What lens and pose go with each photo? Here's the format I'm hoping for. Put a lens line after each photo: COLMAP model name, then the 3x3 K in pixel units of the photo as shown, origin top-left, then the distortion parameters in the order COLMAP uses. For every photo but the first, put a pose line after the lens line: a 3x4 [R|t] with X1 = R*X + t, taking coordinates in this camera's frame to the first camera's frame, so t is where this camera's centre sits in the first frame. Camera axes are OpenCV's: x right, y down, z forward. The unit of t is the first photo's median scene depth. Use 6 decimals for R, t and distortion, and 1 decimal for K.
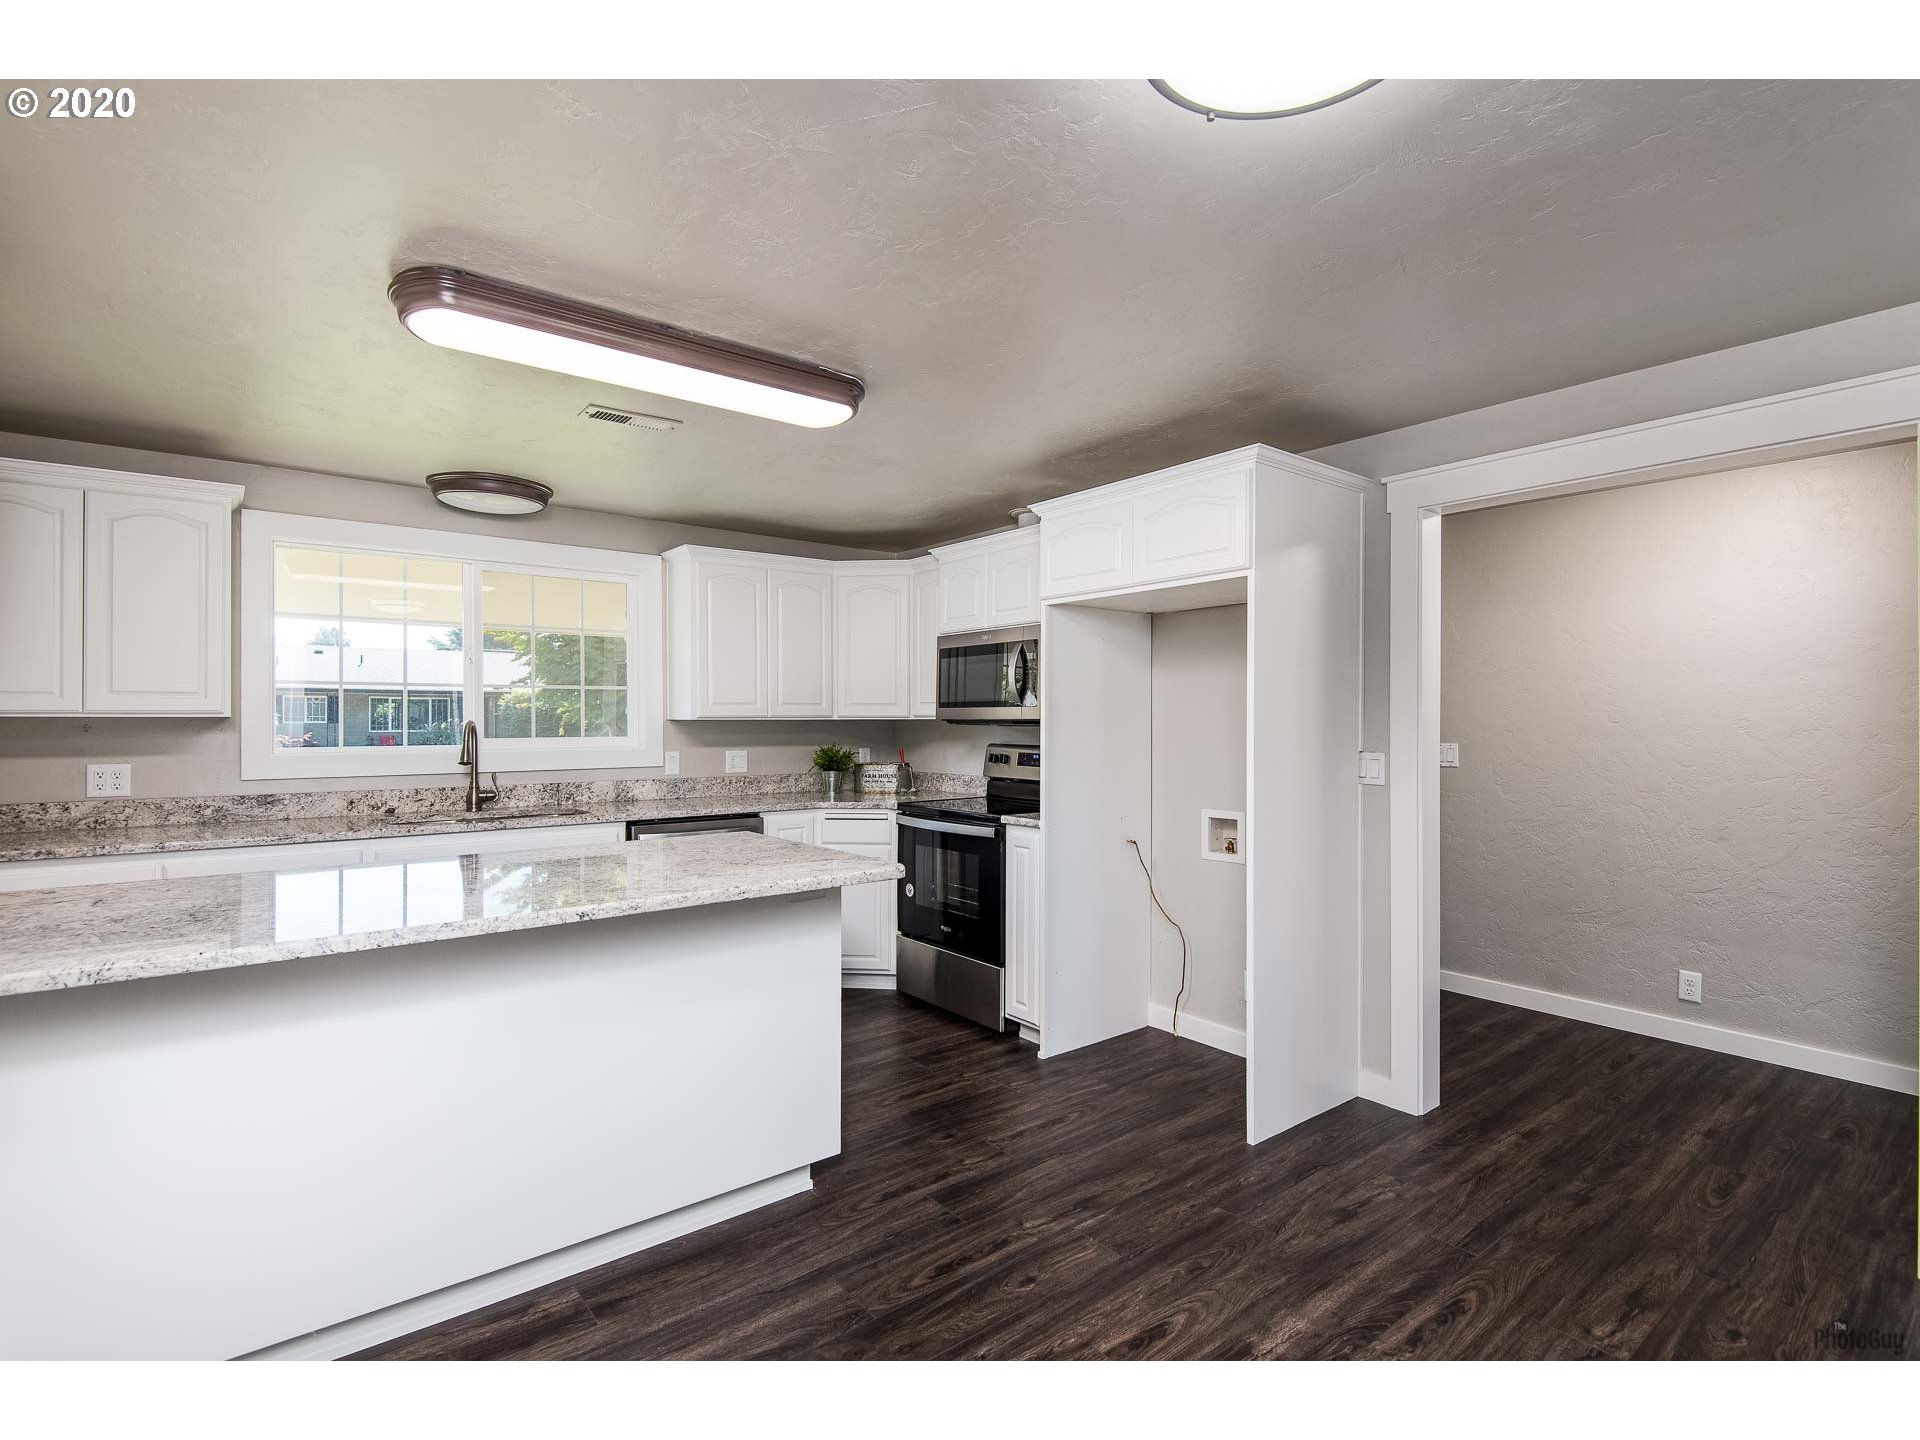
lens RADIAL K [[924.3, 0, 962.0], [0, 924.3, 714.9], [0, 0, 1]] dist [0.026161, -0.012598]
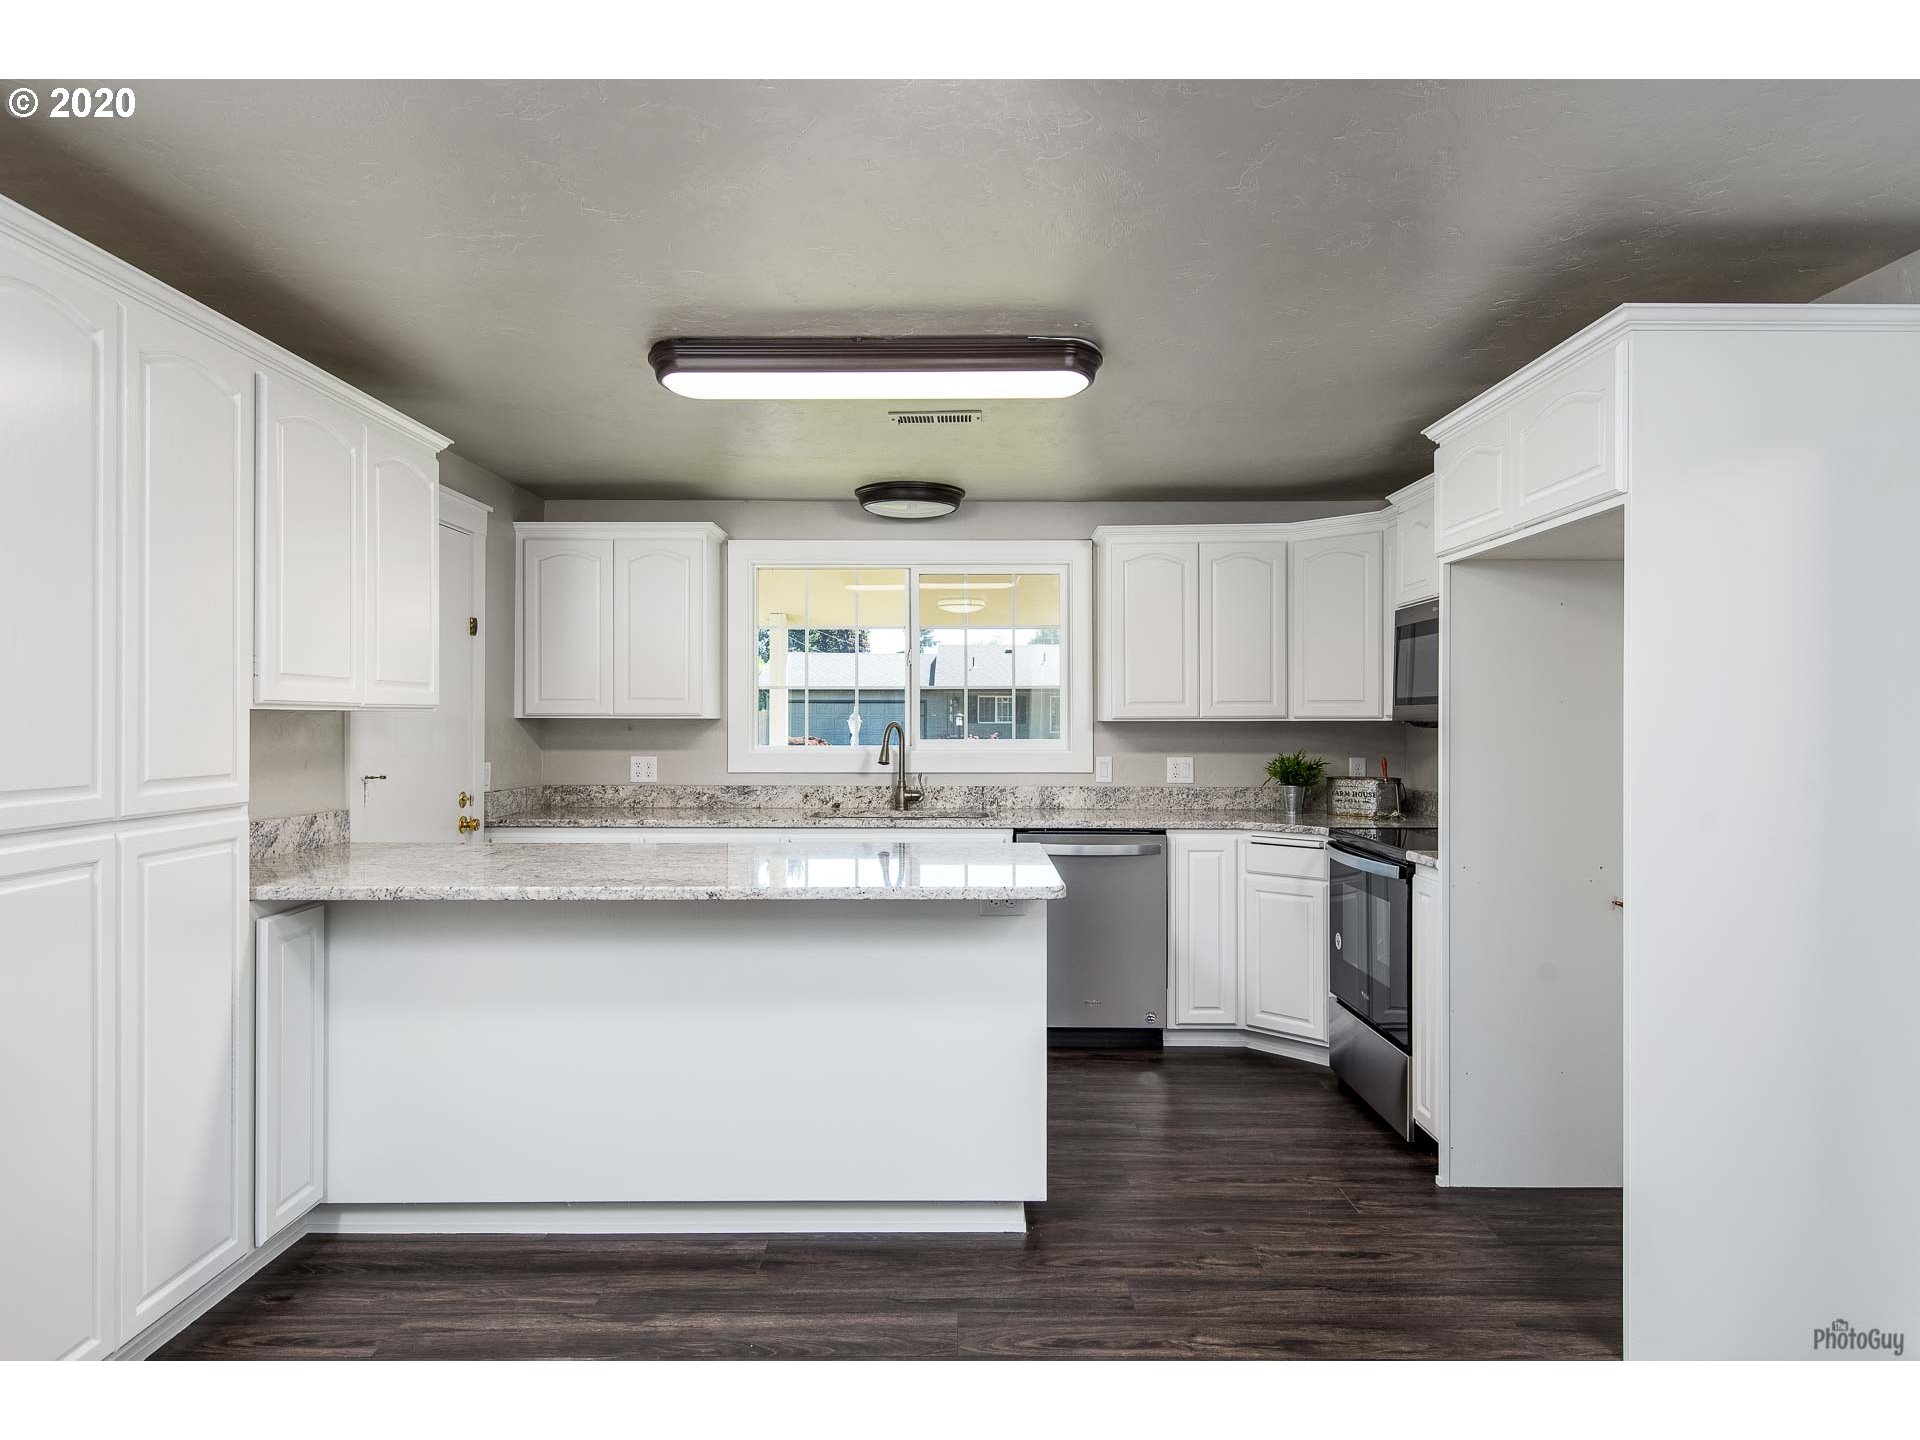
lens RADIAL K [[1174.4, 0, 967.7], [0, 1174.4, 711.7], [0, 0, 1]] dist [0.042315, -0.003268]
pose [[0.784640, -0.003426, -0.619942, 0.338754], [0.002517, 0.999994, -0.002341, -0.001582], [0.619947, 0.000277, 0.784644, 0.030705]]
